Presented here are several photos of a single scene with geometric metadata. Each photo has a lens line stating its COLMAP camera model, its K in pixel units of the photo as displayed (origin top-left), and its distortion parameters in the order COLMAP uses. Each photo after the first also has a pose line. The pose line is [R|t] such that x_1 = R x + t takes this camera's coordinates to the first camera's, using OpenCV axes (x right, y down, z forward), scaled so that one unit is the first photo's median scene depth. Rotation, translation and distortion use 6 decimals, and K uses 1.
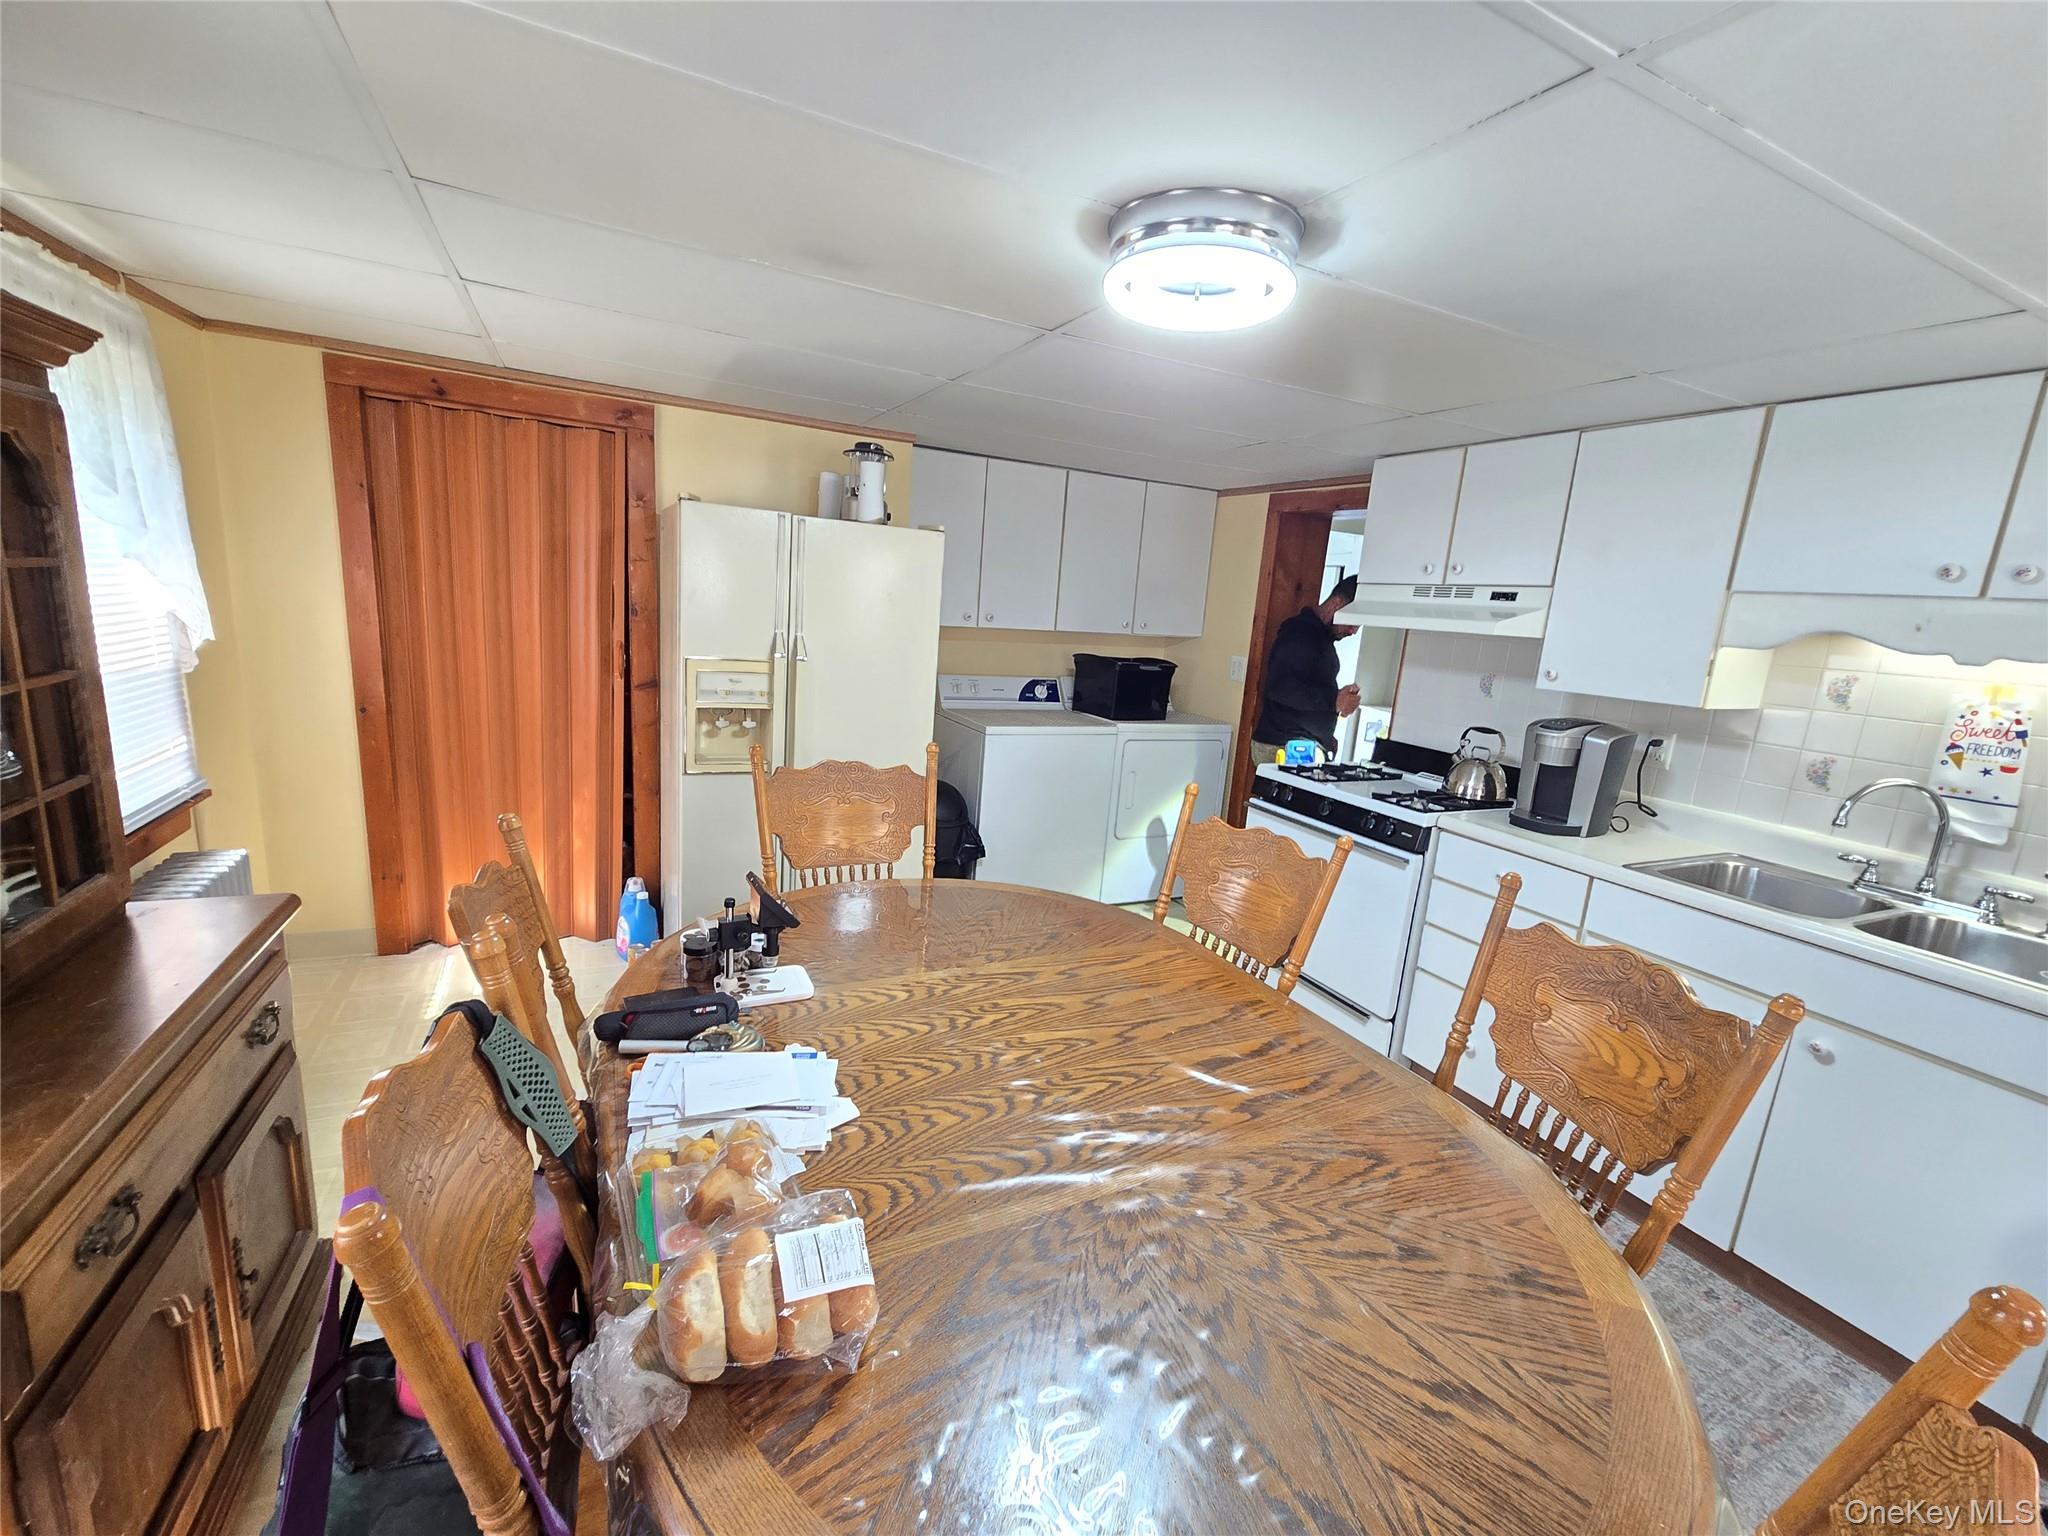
lens RADIAL K [[847.8, 0, 1024.0], [0, 847.8, 768.0], [0, 0, 1]] dist [0.000291, 0.000004]
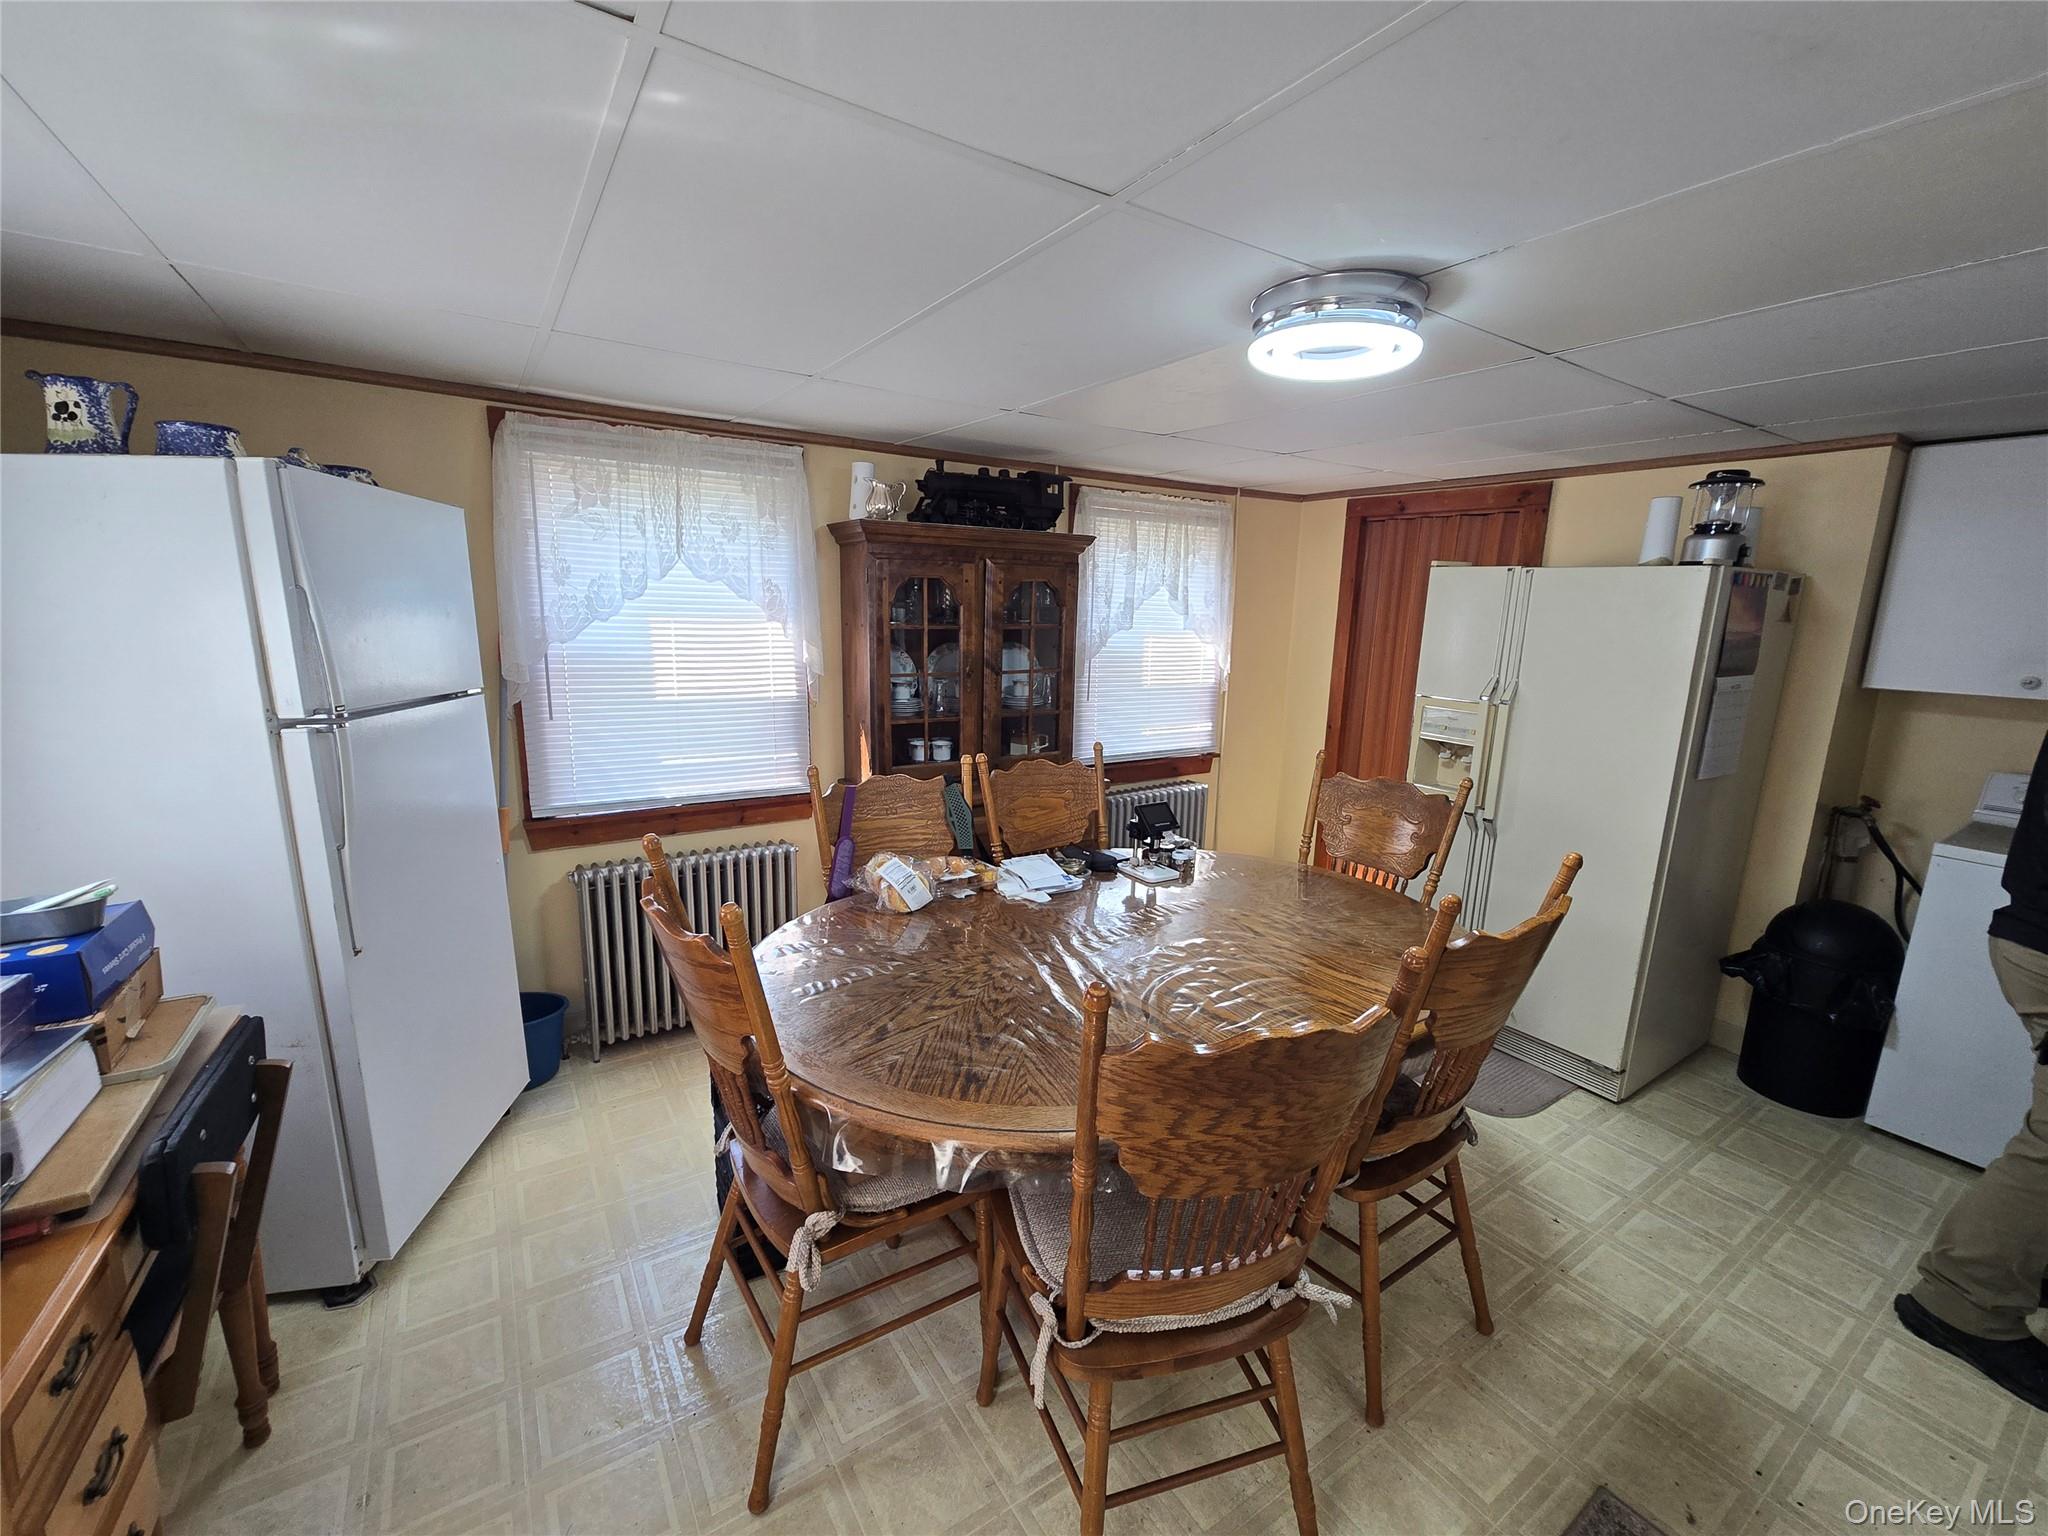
lens RADIAL K [[847.8, 0, 1024.0], [0, 847.8, 768.0], [0, 0, 1]] dist [0.000291, 0.000004]
pose [[0.119395, 0.120926, -0.985455, 0.821708], [-0.215231, 0.972105, 0.093211, -0.023203], [0.969237, 0.200971, 0.142091, 0.329231]]
